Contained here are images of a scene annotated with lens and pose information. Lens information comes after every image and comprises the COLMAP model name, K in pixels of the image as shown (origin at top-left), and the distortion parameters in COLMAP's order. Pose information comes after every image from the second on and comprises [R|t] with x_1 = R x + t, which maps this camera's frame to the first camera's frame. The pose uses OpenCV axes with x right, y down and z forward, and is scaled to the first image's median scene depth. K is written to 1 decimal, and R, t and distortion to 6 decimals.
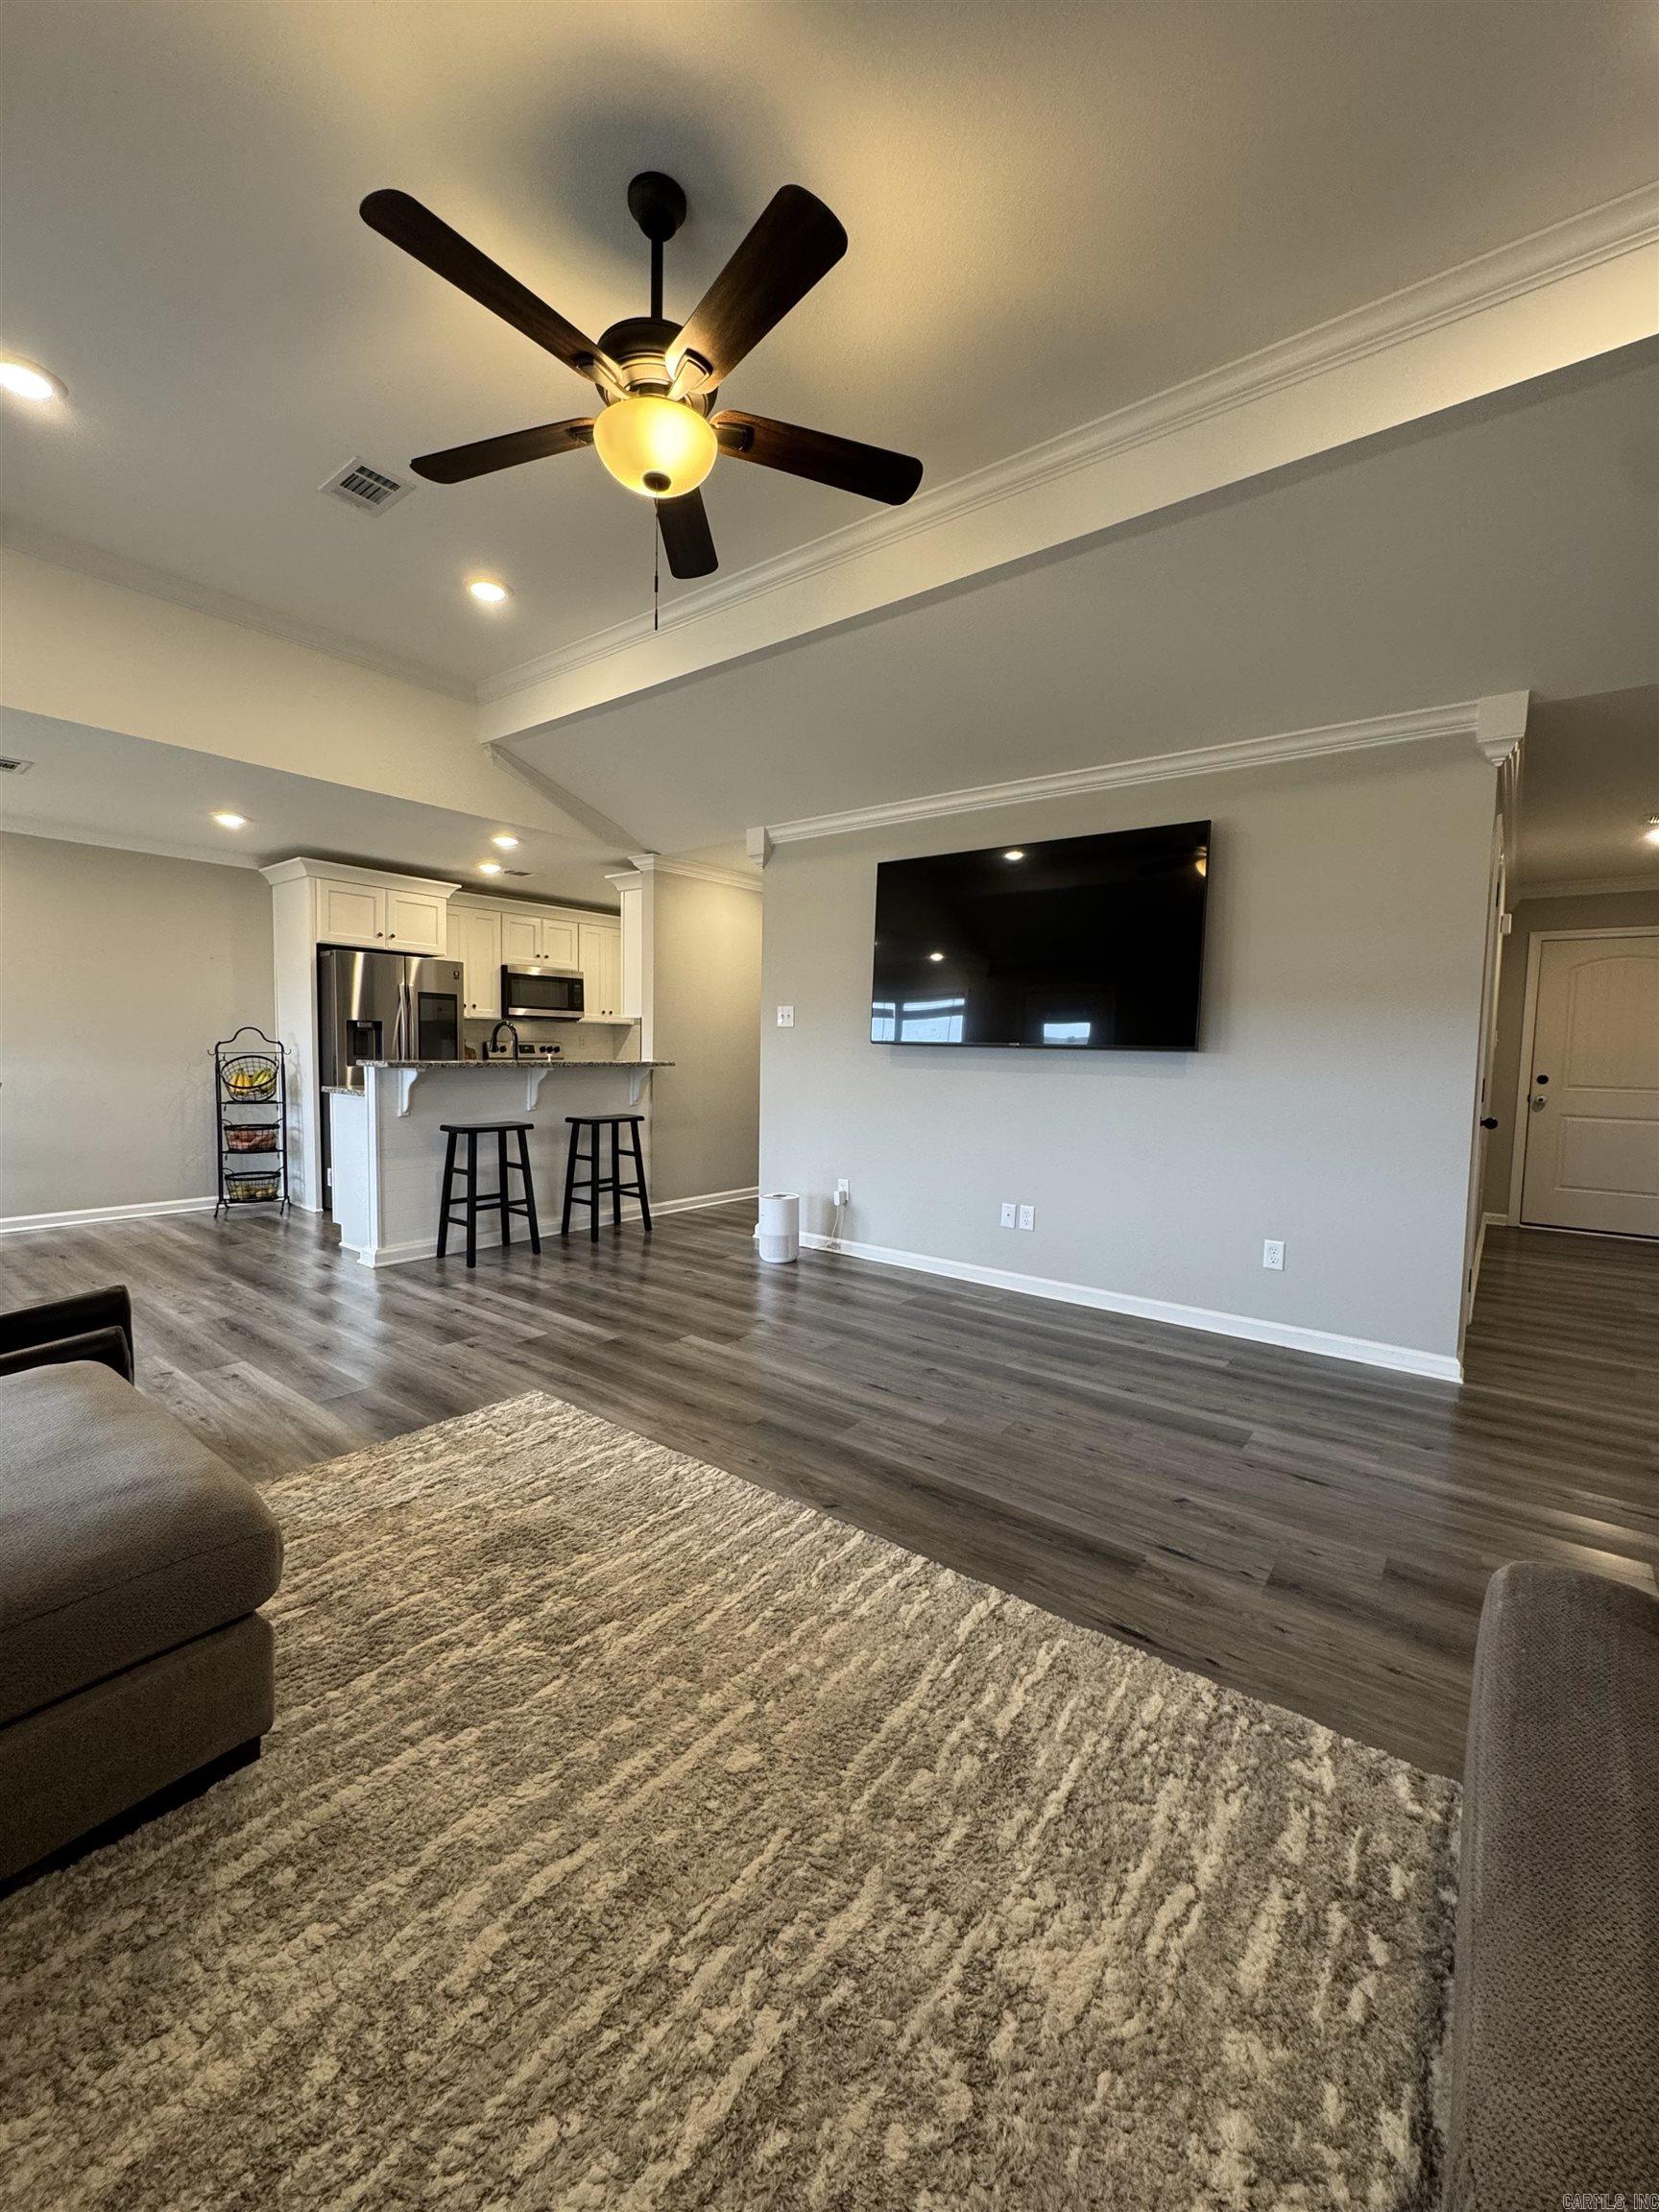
lens RADIAL K [[878.7, 0, 824.2], [0, 878.7, 1104.8], [0, 0, 1]] dist [-0.002582, 0.000578]
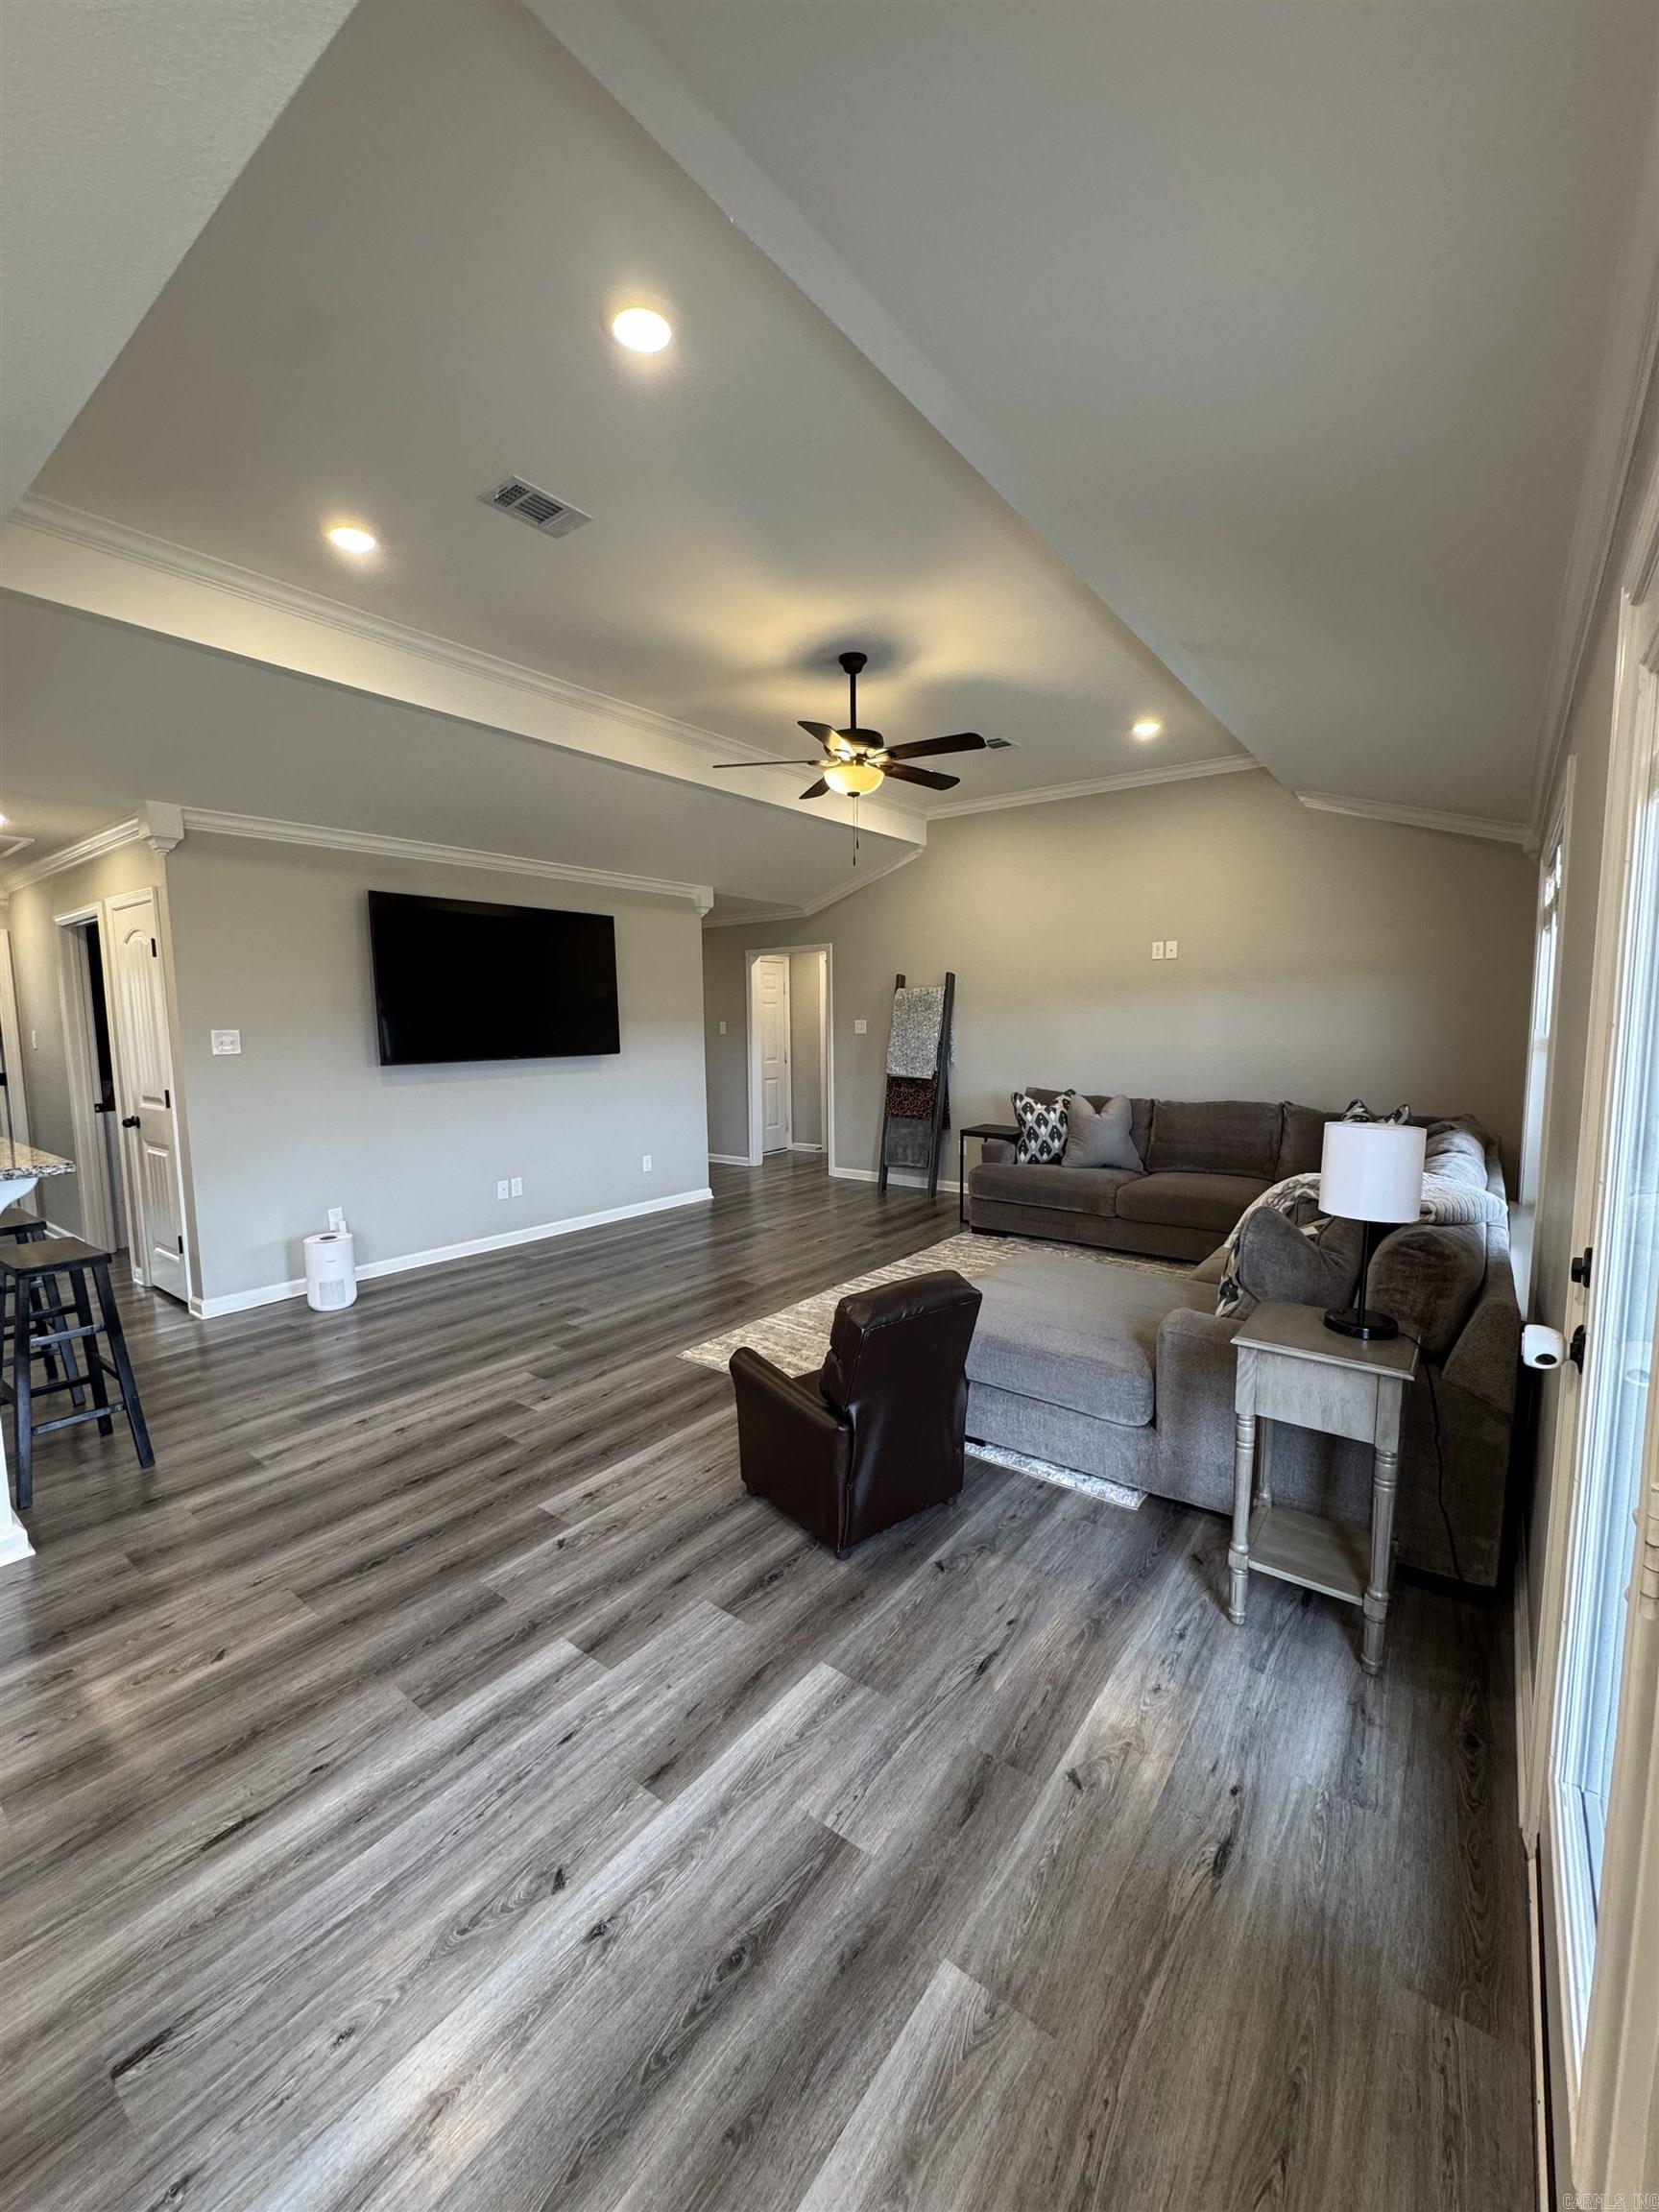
lens RADIAL K [[878.7, 0, 824.2], [0, 878.7, 1104.8], [0, 0, 1]] dist [-0.002582, 0.000578]
pose [[-0.007083, -0.118125, 0.992973, -1.227620], [0.087109, 0.989151, 0.118292, -0.126181], [-0.996174, 0.087334, 0.003283, 0.604835]]
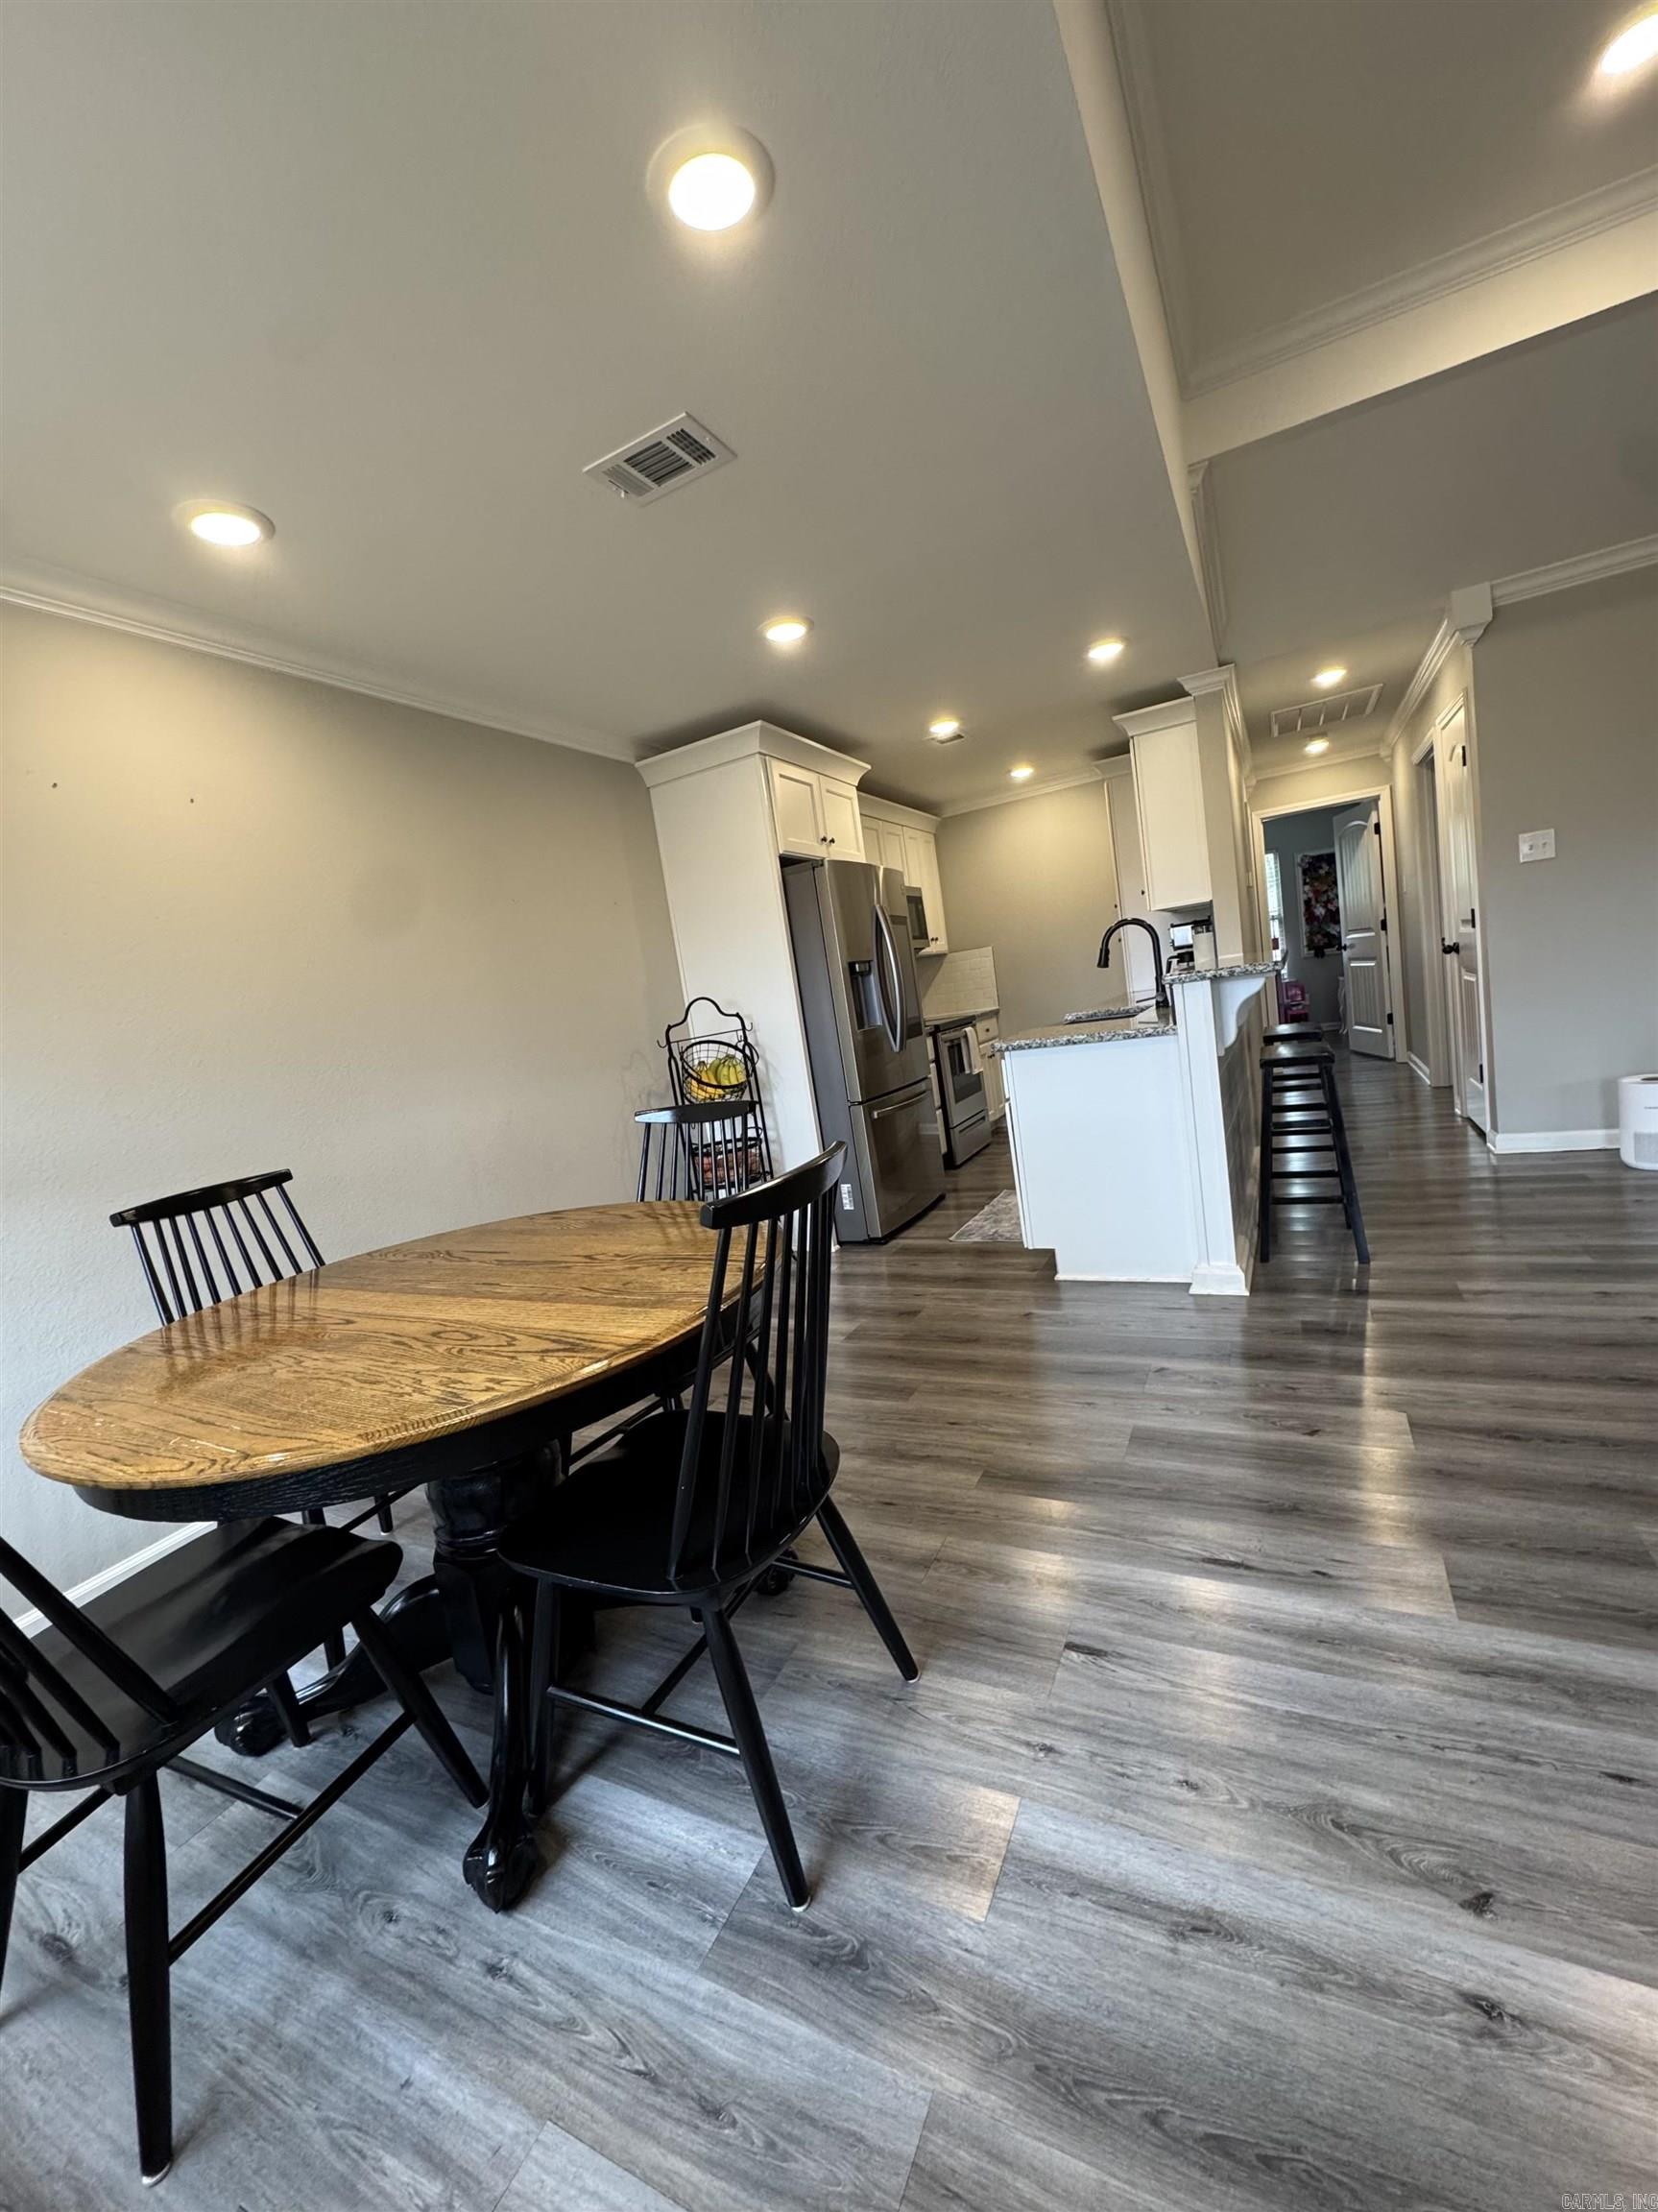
lens RADIAL K [[878.7, 0, 823.7], [0, 878.7, 1104.8], [0, 0, 1]] dist [-0.002582, 0.000578]
pose [[0.969840, -0.181586, 0.162597, -1.074717], [0.176030, 0.983210, 0.048073, -0.038860], [-0.168596, -0.018001, 0.985521, 0.525428]]
